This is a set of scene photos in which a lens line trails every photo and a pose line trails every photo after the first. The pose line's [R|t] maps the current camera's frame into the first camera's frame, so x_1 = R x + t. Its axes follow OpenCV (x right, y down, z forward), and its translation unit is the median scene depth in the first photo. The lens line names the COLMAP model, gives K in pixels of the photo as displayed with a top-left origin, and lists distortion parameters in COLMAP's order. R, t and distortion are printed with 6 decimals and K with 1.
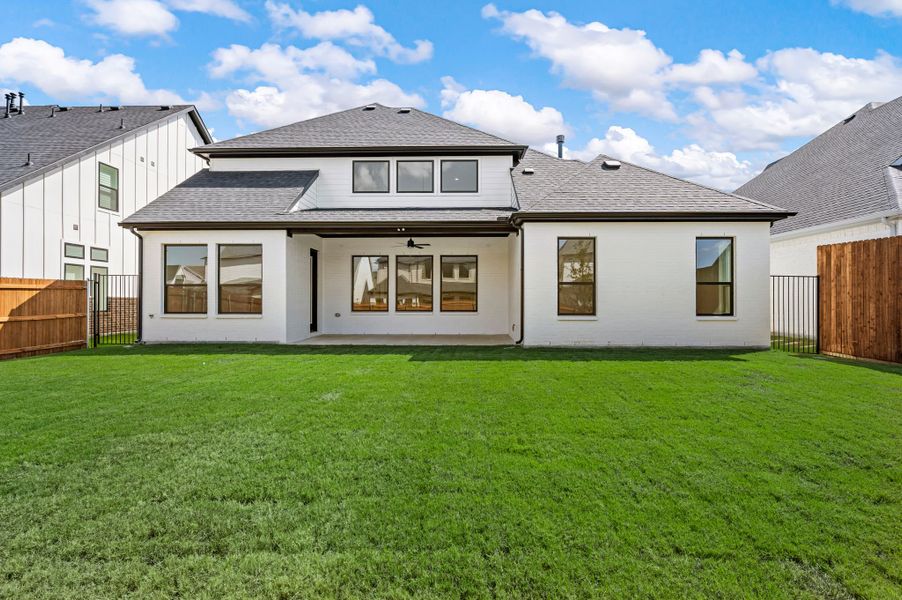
lens RADIAL K [[465.2, 0, 451.7], [0, 465.2, 289.3], [0, 0, 1]] dist [0.000141, 0.000133]
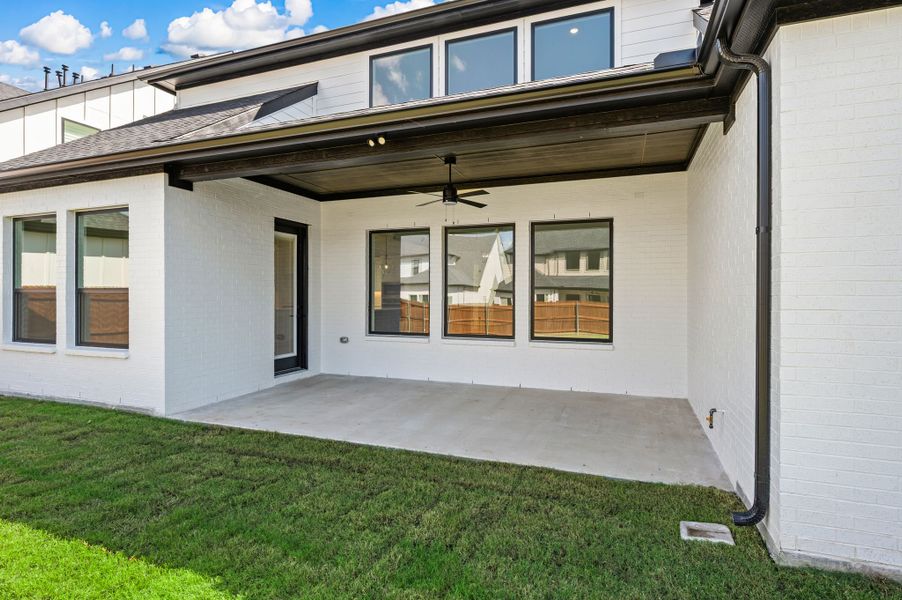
lens RADIAL K [[465.2, 0, 451.7], [0, 465.2, 289.3], [0, 0, 1]] dist [0.000141, 0.000133]
pose [[0.945444, -0.003536, -0.325765, 0.063308], [0.008916, 0.999847, 0.015025, -0.013759], [0.325662, -0.017110, 0.945331, 0.605716]]
